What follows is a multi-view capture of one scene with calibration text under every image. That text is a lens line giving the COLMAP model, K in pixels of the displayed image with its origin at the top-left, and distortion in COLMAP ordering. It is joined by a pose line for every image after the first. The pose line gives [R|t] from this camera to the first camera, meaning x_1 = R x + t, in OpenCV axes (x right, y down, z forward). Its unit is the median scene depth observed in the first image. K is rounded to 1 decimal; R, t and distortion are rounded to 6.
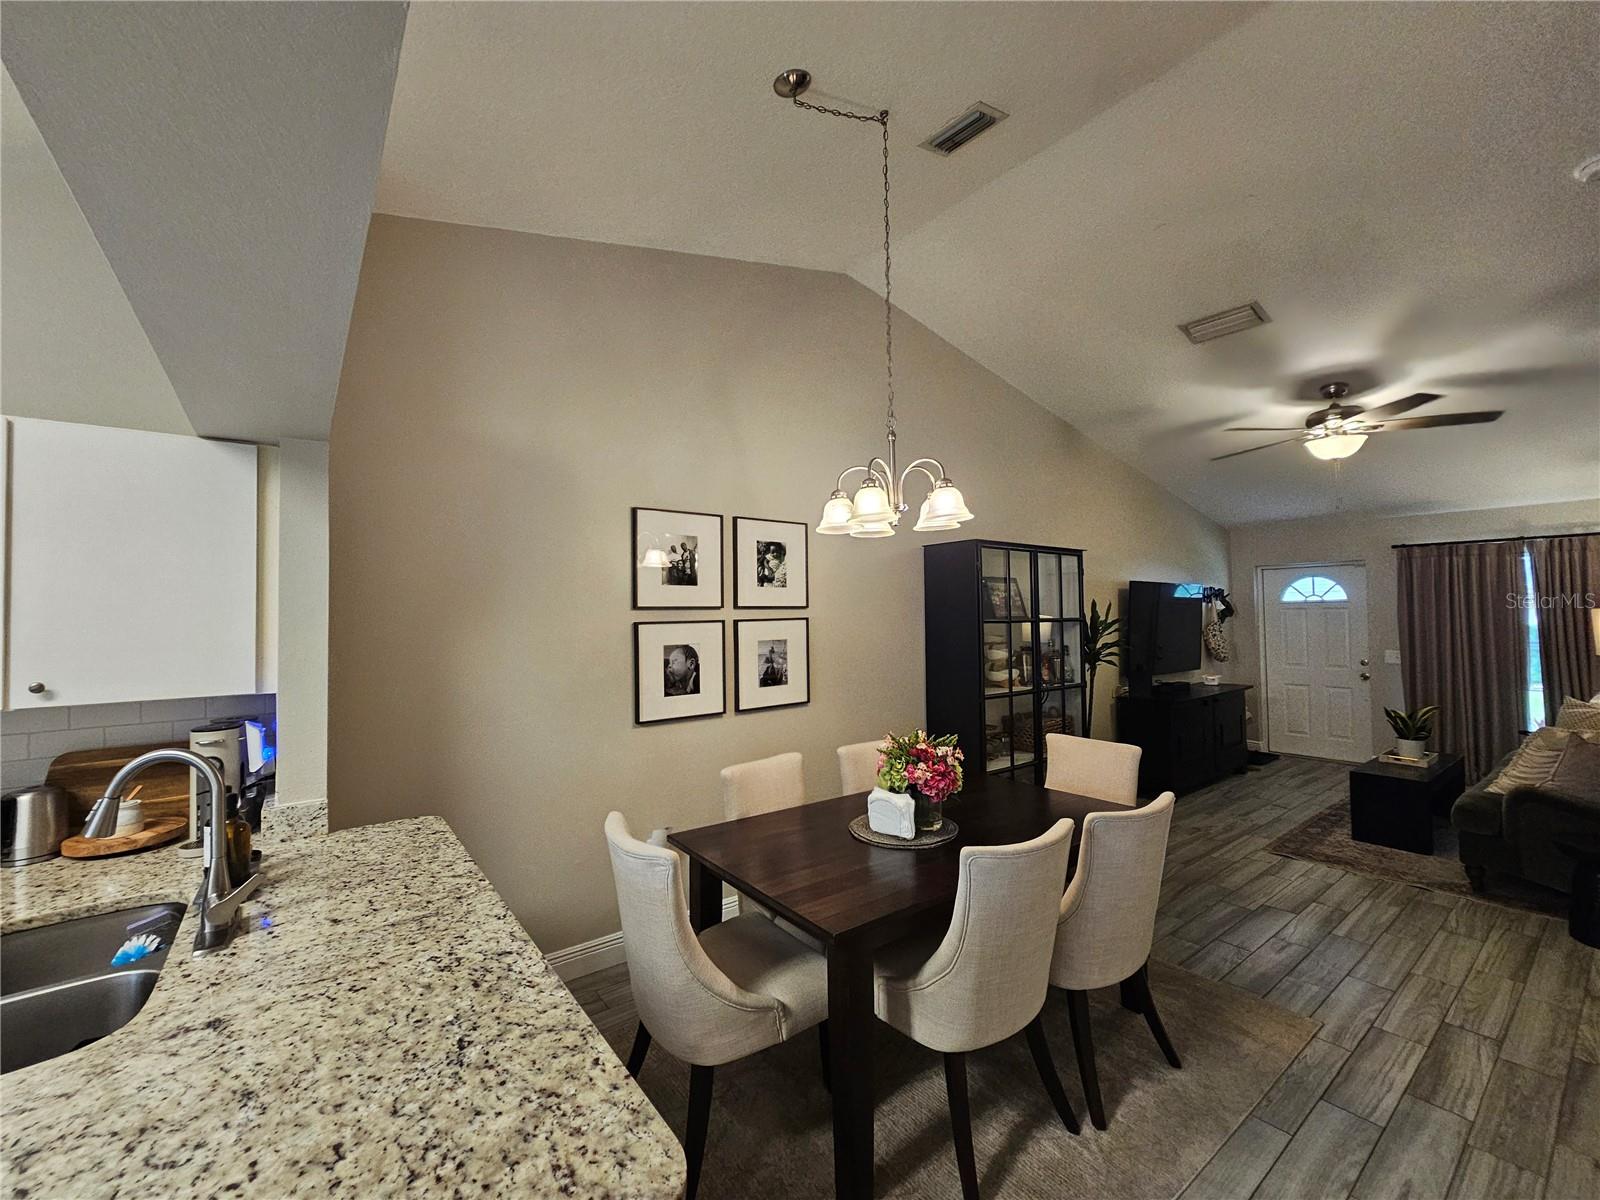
lens RADIAL K [[655.9, 0, 794.4], [0, 655.9, 598.0], [0, 0, 1]] dist [-0.000920, 0.000318]
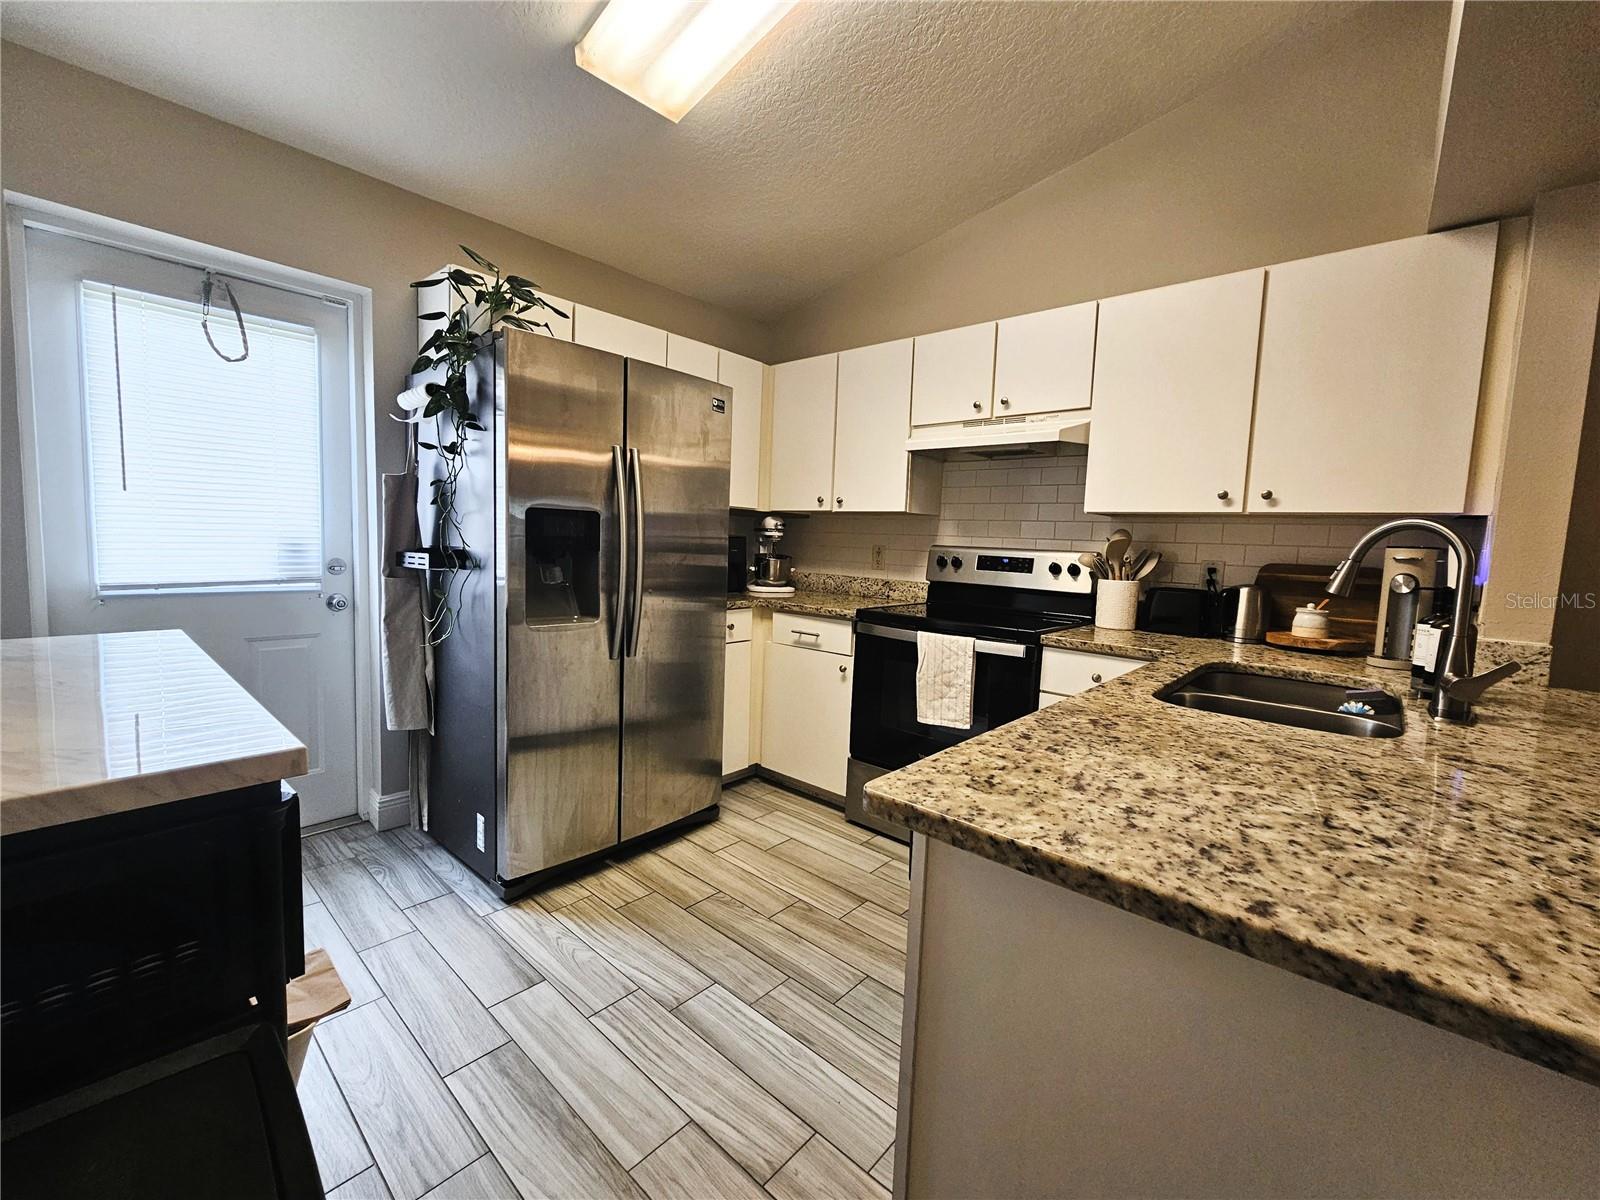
lens RADIAL K [[654.3, 0, 793.4], [0, 654.3, 597.3], [0, 0, 1]] dist [-0.000959, -0.000266]
pose [[0.192325, 0.110857, -0.975050, -0.069151], [-0.015367, 0.993817, 0.109960, 0.104104], [0.981211, -0.006165, 0.192840, -0.040368]]
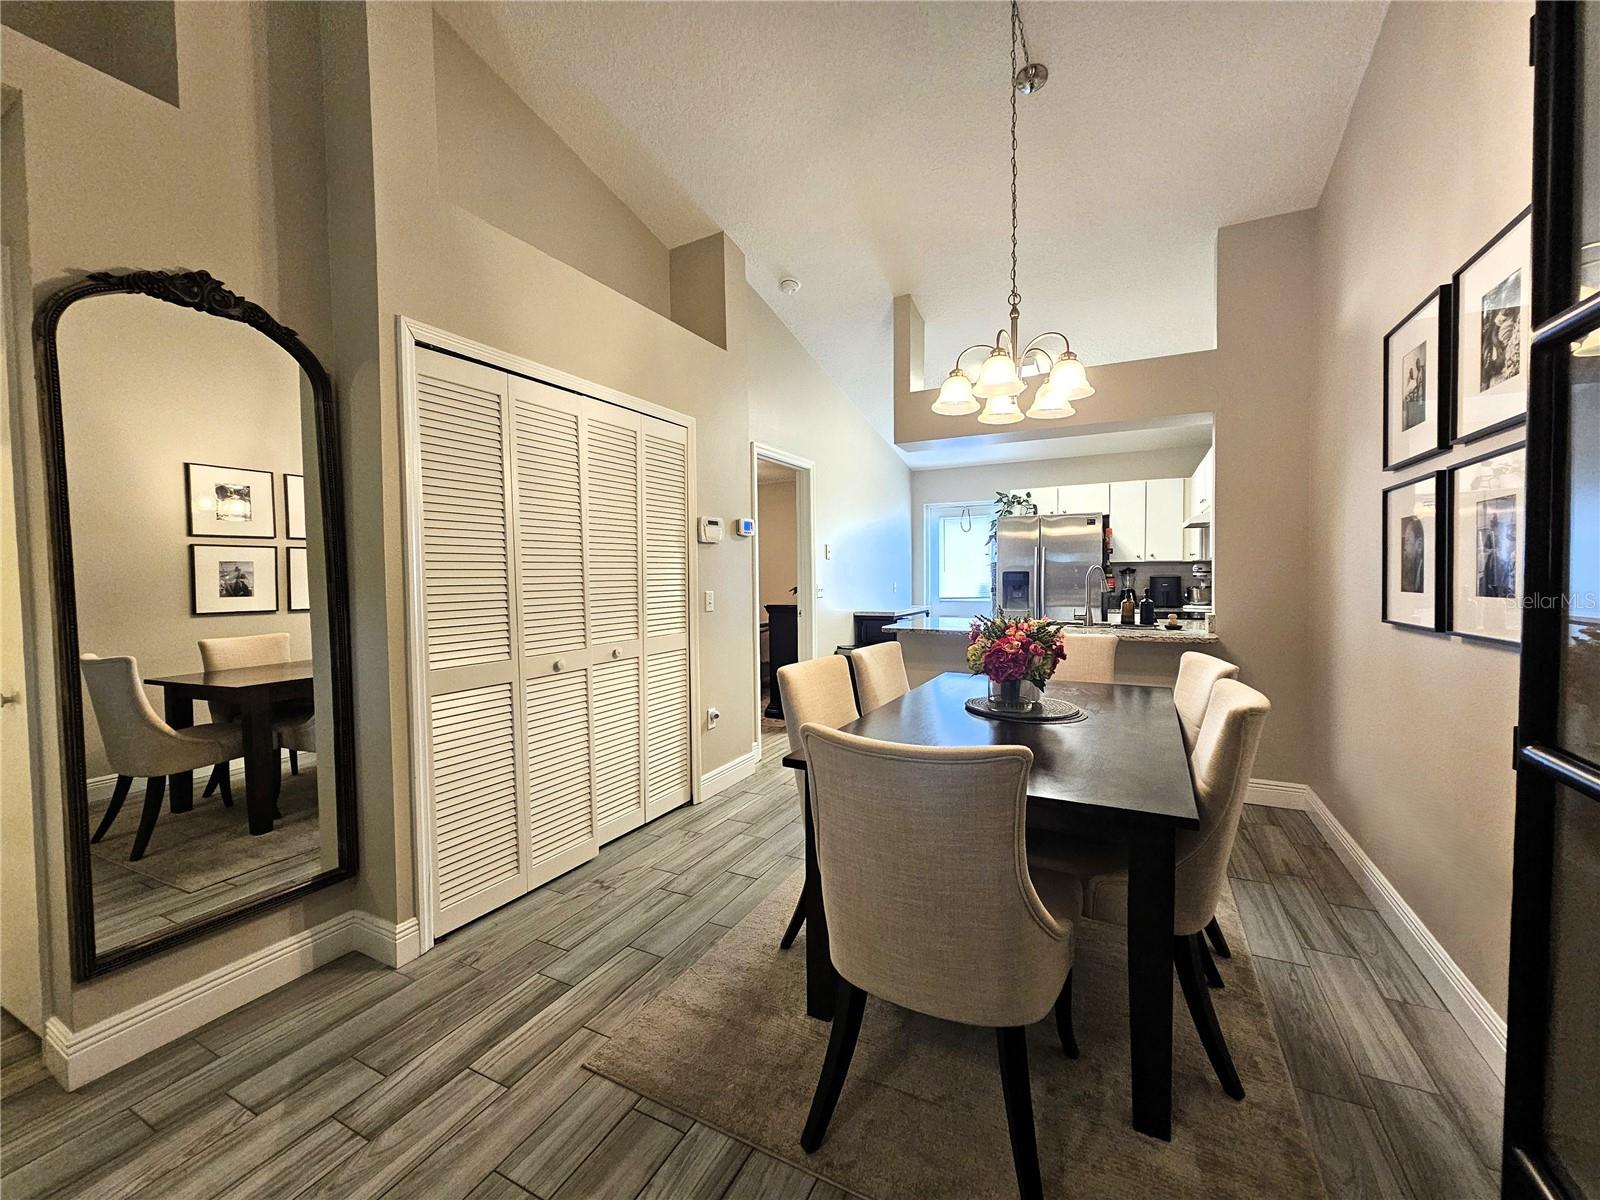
lens RADIAL K [[655.9, 0, 794.4], [0, 655.9, 598.0], [0, 0, 1]] dist [-0.000920, 0.000318]
pose [[-0.899213, 0.040617, -0.435621, 0.644449], [0.036874, 0.999175, 0.017046, 0.112464], [0.435954, -0.000735, -0.899969, 1.249287]]
